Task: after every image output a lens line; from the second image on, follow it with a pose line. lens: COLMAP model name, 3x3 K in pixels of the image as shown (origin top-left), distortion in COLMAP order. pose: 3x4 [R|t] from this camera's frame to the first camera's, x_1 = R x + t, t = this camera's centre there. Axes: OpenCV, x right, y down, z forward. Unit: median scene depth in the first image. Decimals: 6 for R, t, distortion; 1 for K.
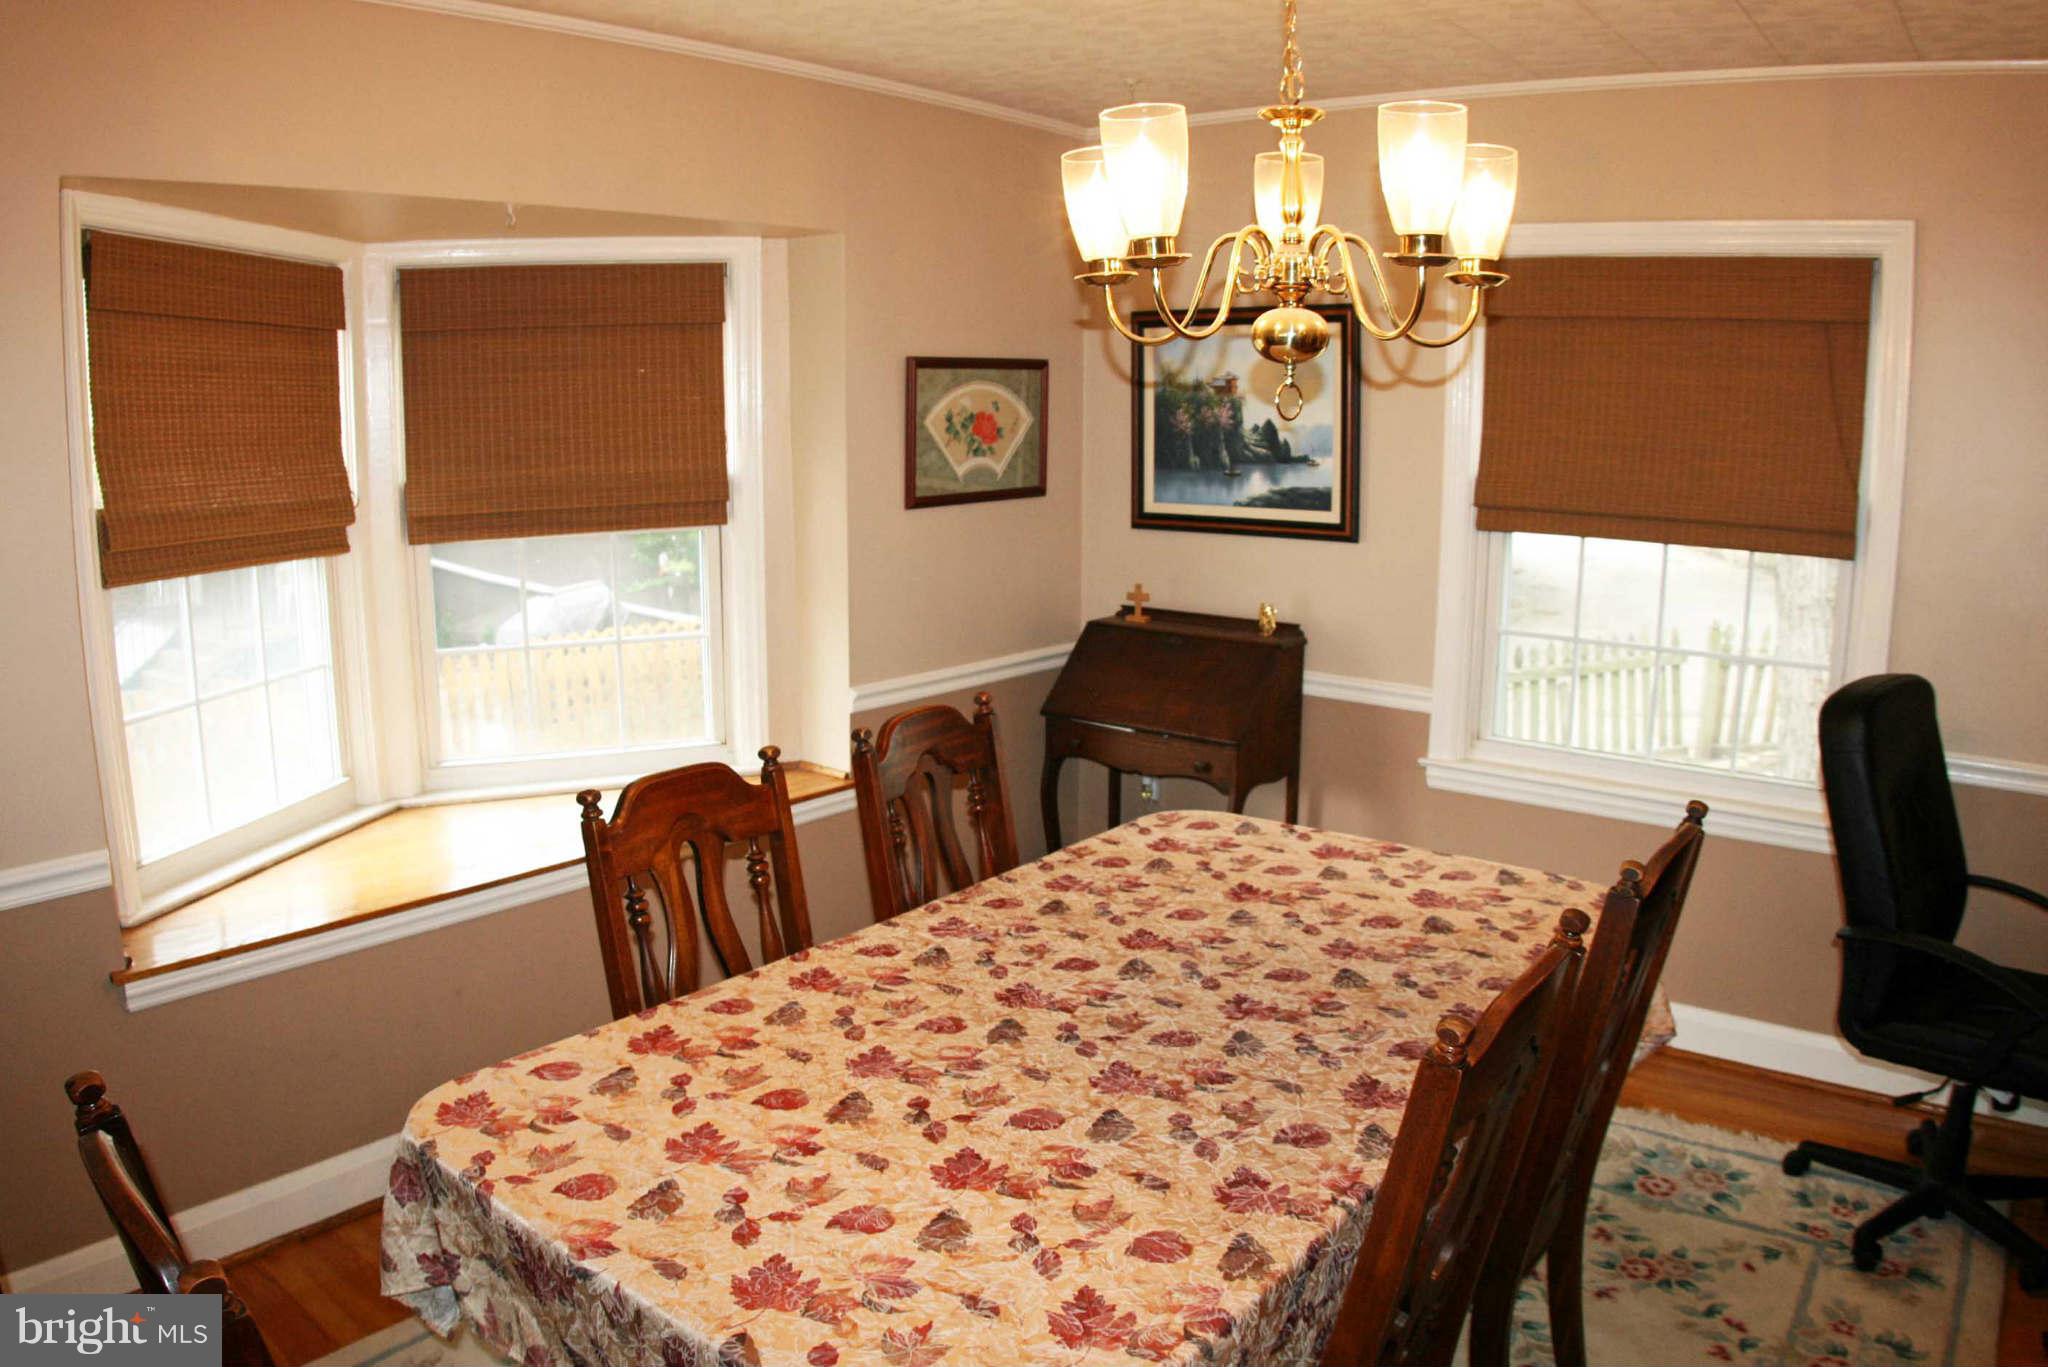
lens RADIAL K [[1432.2, 0, 1024.0], [0, 1432.2, 683.5], [0, 0, 1]] dist [-0.269619, 0.113110]
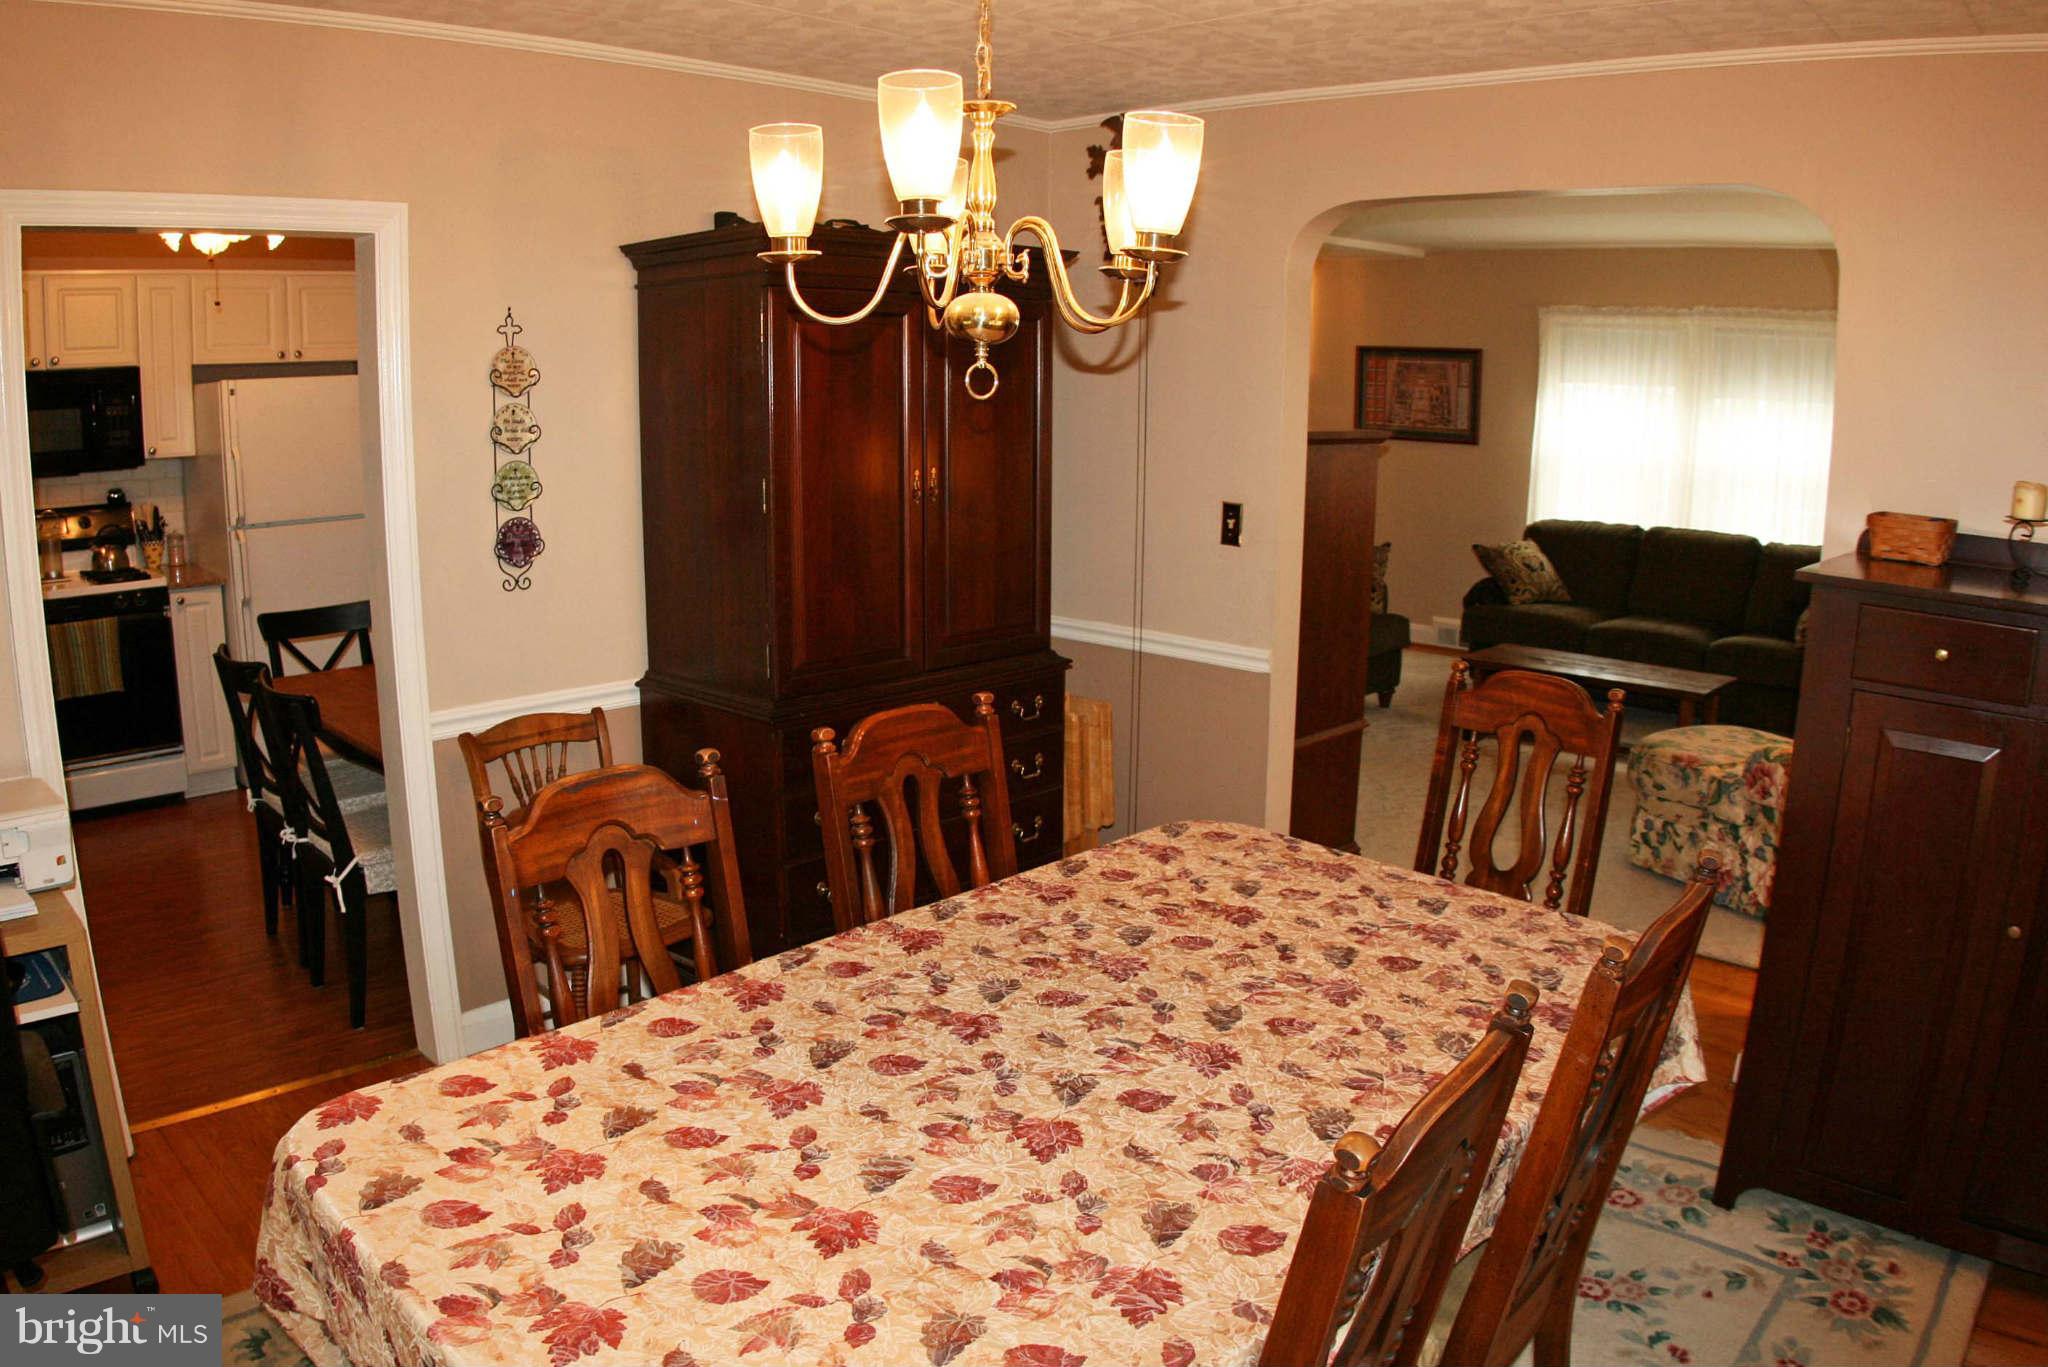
lens RADIAL K [[1432.2, 0, 1024.0], [0, 1432.2, 683.5], [0, 0, 1]] dist [-0.269619, 0.113110]
pose [[-0.995379, -0.035001, 0.089416, 0.044912], [0.003033, 0.919278, 0.393596, -0.340367], [-0.095975, 0.392049, -0.914924, 1.706860]]
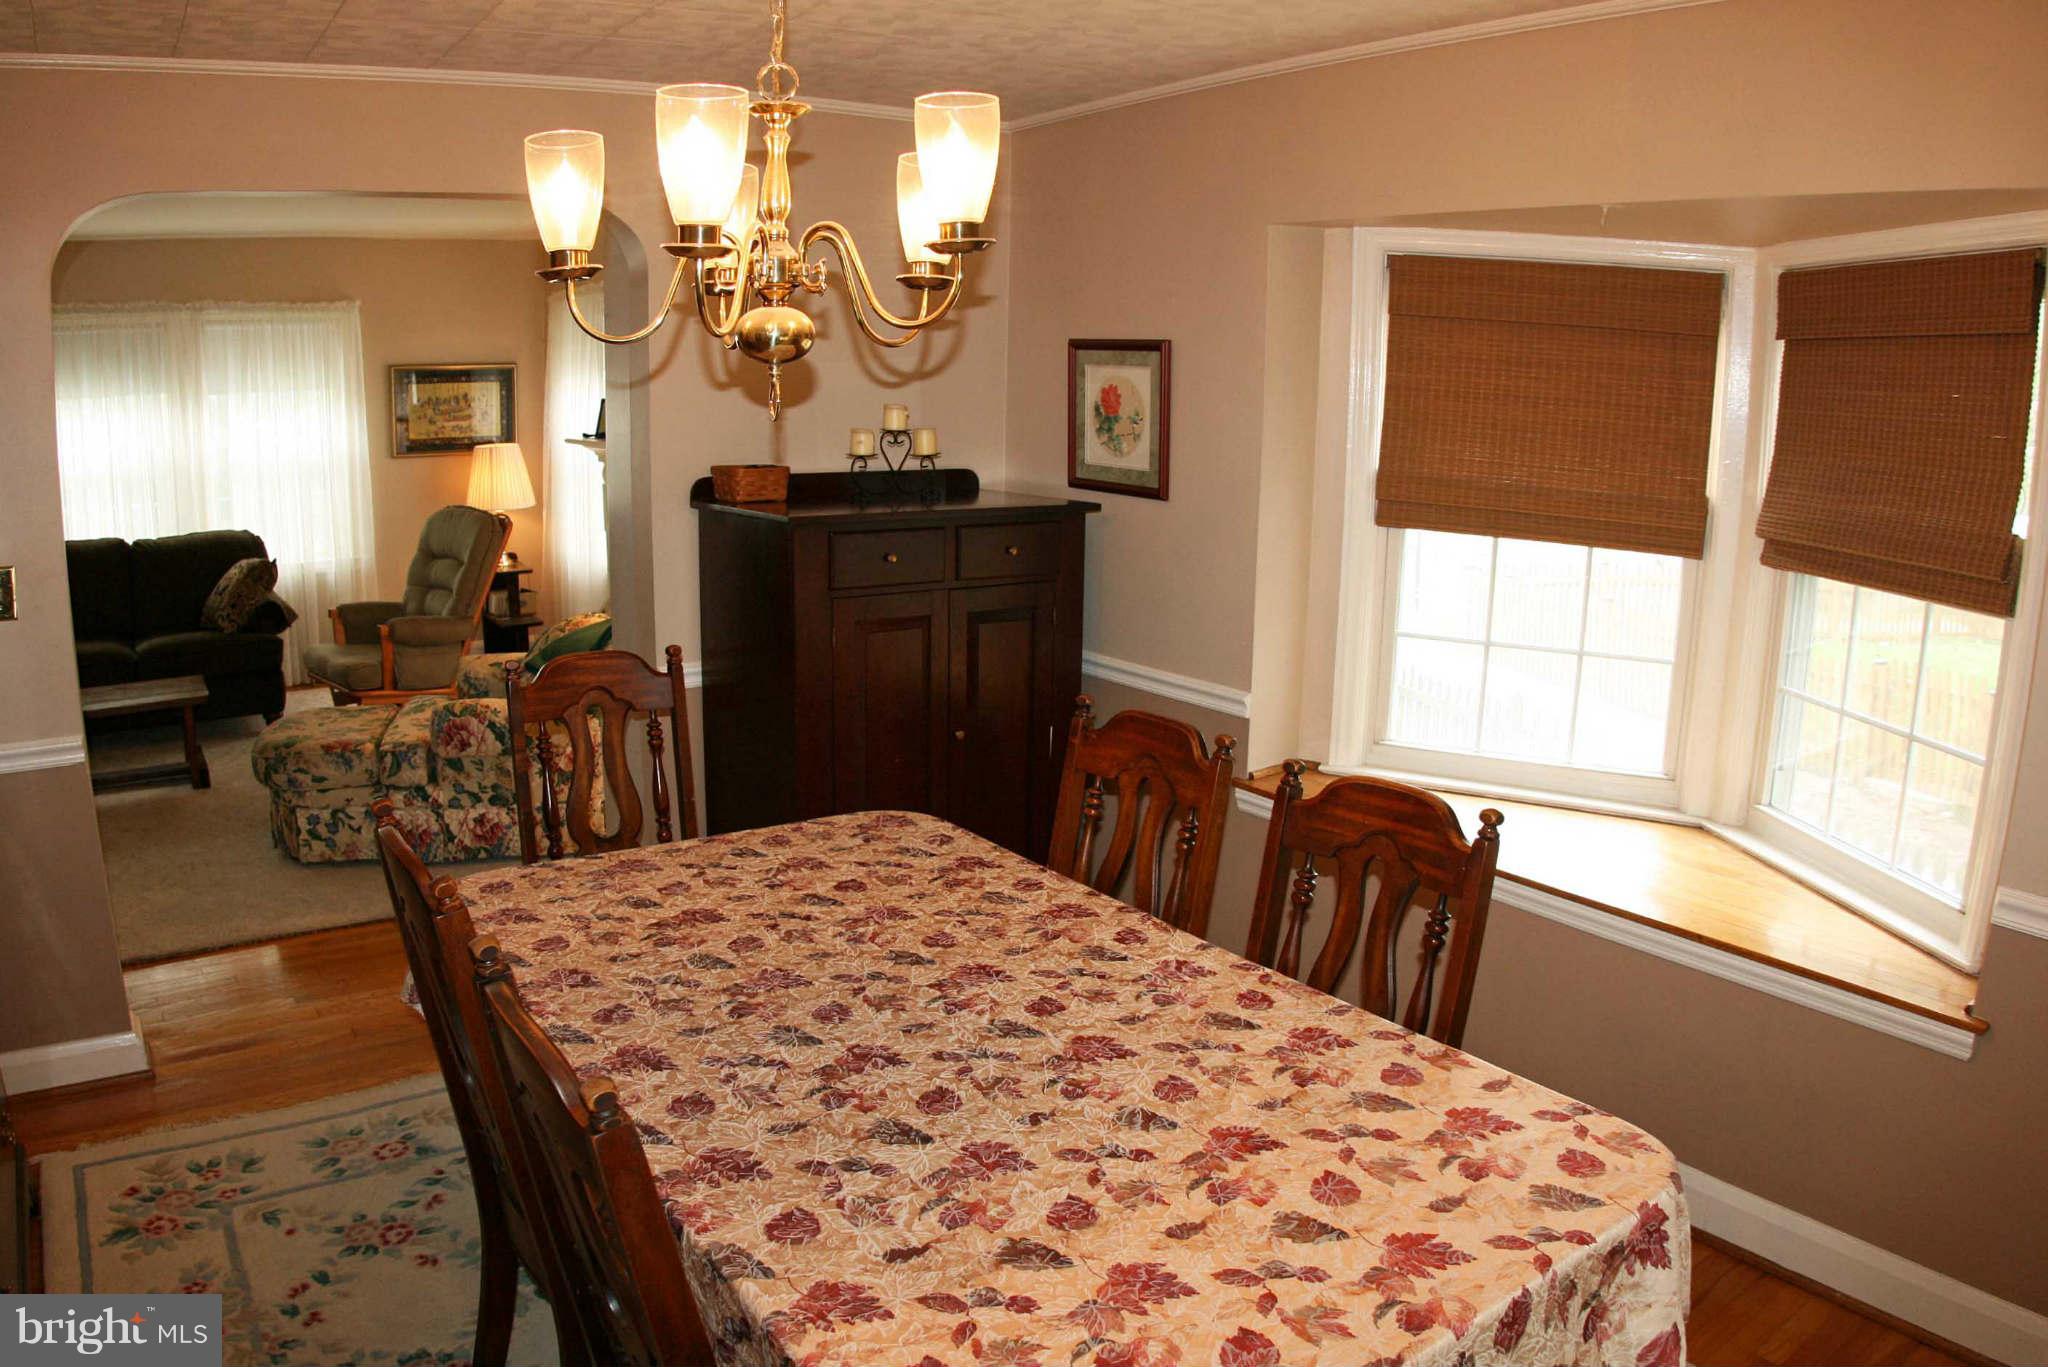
lens RADIAL K [[1432.2, 0, 1024.0], [0, 1432.2, 683.5], [0, 0, 1]] dist [-0.269619, 0.113110]
pose [[-0.267779, 0.192145, -0.944126, 0.921133], [-0.200781, 0.947270, 0.249732, -0.244738], [0.942328, 0.256436, -0.215080, 1.184484]]
